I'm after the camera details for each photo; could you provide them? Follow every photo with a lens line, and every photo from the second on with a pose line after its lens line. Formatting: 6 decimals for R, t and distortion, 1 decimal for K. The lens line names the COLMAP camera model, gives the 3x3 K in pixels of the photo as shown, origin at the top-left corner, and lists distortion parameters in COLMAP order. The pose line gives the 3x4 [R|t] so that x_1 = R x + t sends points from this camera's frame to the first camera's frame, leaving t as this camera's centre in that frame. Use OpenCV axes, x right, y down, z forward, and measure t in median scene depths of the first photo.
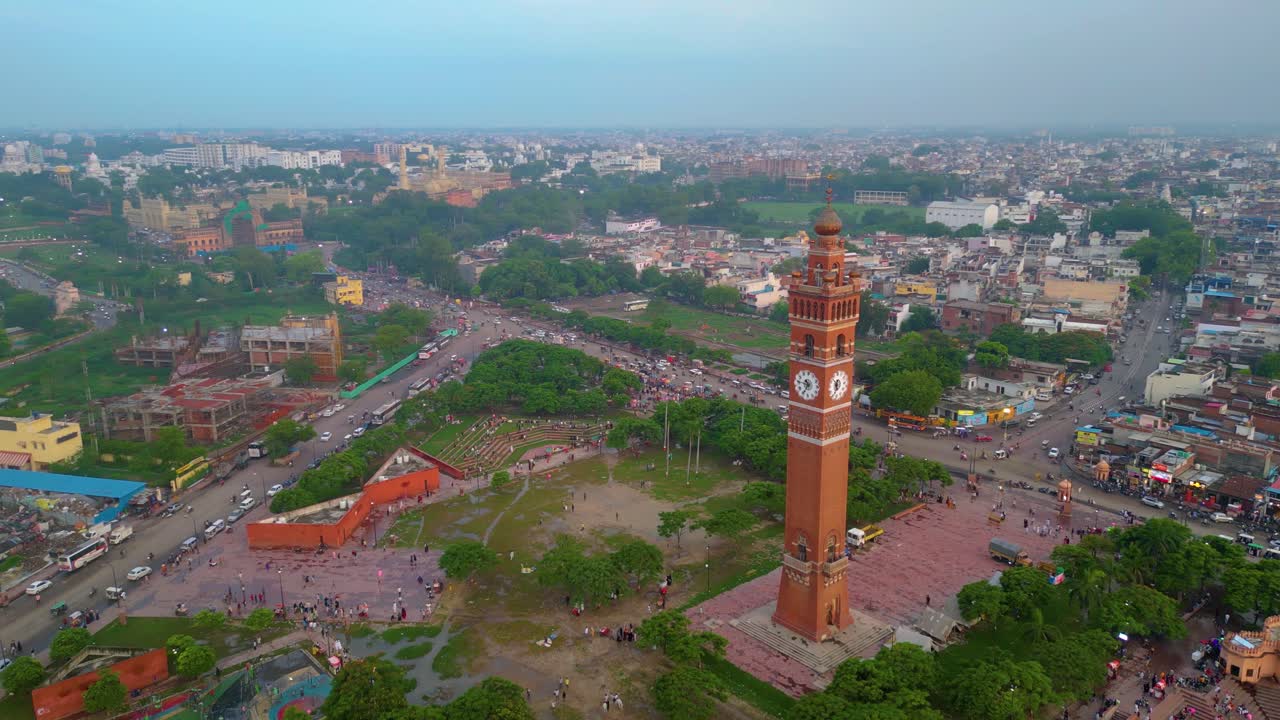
lens RADIAL K [[937.6, 0, 643.0], [0, 937.6, 357.2], [0, 0, 1]] dist [0.090630, -0.108285]
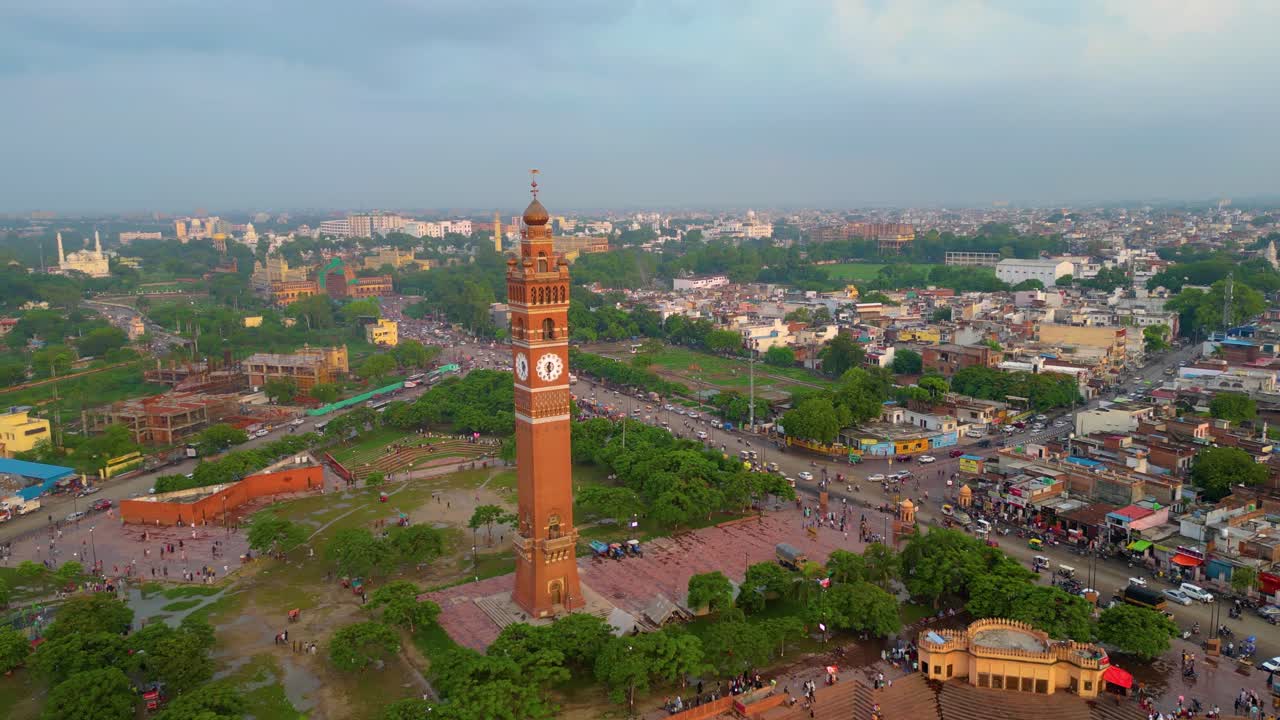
lens RADIAL K [[937.6, 0, 643.0], [0, 937.6, 357.2], [0, 0, 1]] dist [0.090630, -0.108285]
pose [[0.985611, 0.018181, -0.168050, 0.218906], [-0.031395, 0.996590, -0.076312, 0.042926], [0.166090, 0.080490, 0.982820, -0.009262]]
